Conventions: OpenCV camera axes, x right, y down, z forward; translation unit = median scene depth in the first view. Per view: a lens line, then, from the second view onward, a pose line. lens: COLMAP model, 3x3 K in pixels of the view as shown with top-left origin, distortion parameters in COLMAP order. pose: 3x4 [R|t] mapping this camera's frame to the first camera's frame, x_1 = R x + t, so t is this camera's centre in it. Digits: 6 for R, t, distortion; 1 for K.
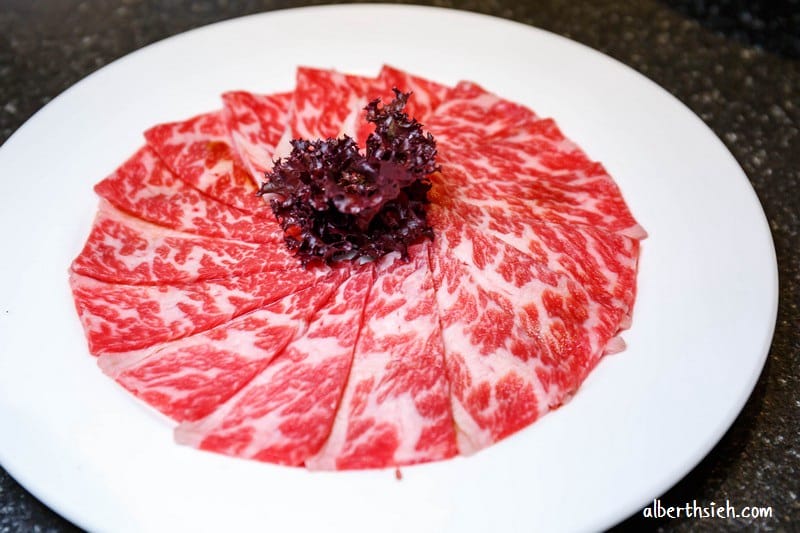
lens RADIAL K [[1341.7, 0, 399.2], [0, 1341.7, 266.7], [0, 0, 1]] dist [0.011667, 0.000000]
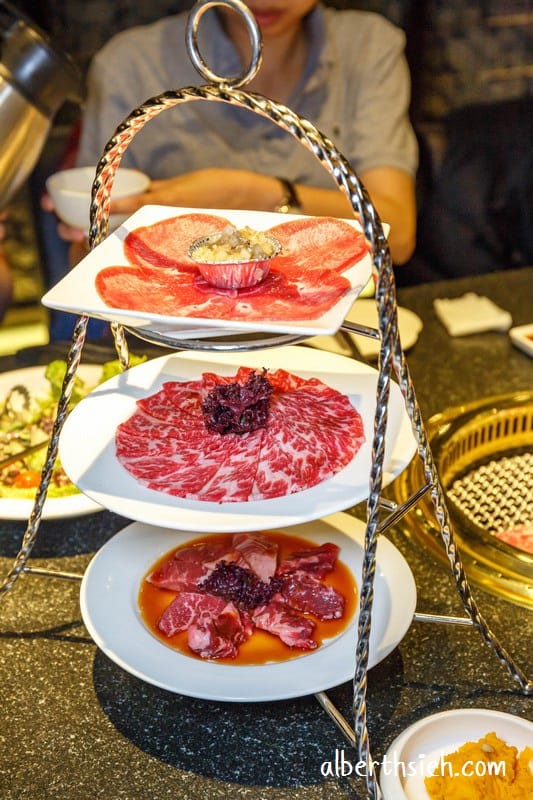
lens RADIAL K [[1341.7, 0, 267.1], [0, 1341.7, 399.3], [0, 0, 1]] dist [0.011667, 0.000000]
pose [[0.968621, 0.089475, -0.231878, 0.562670], [-0.141748, 0.965221, -0.219673, 0.441574], [0.204158, 0.245648, 0.947616, -1.214198]]
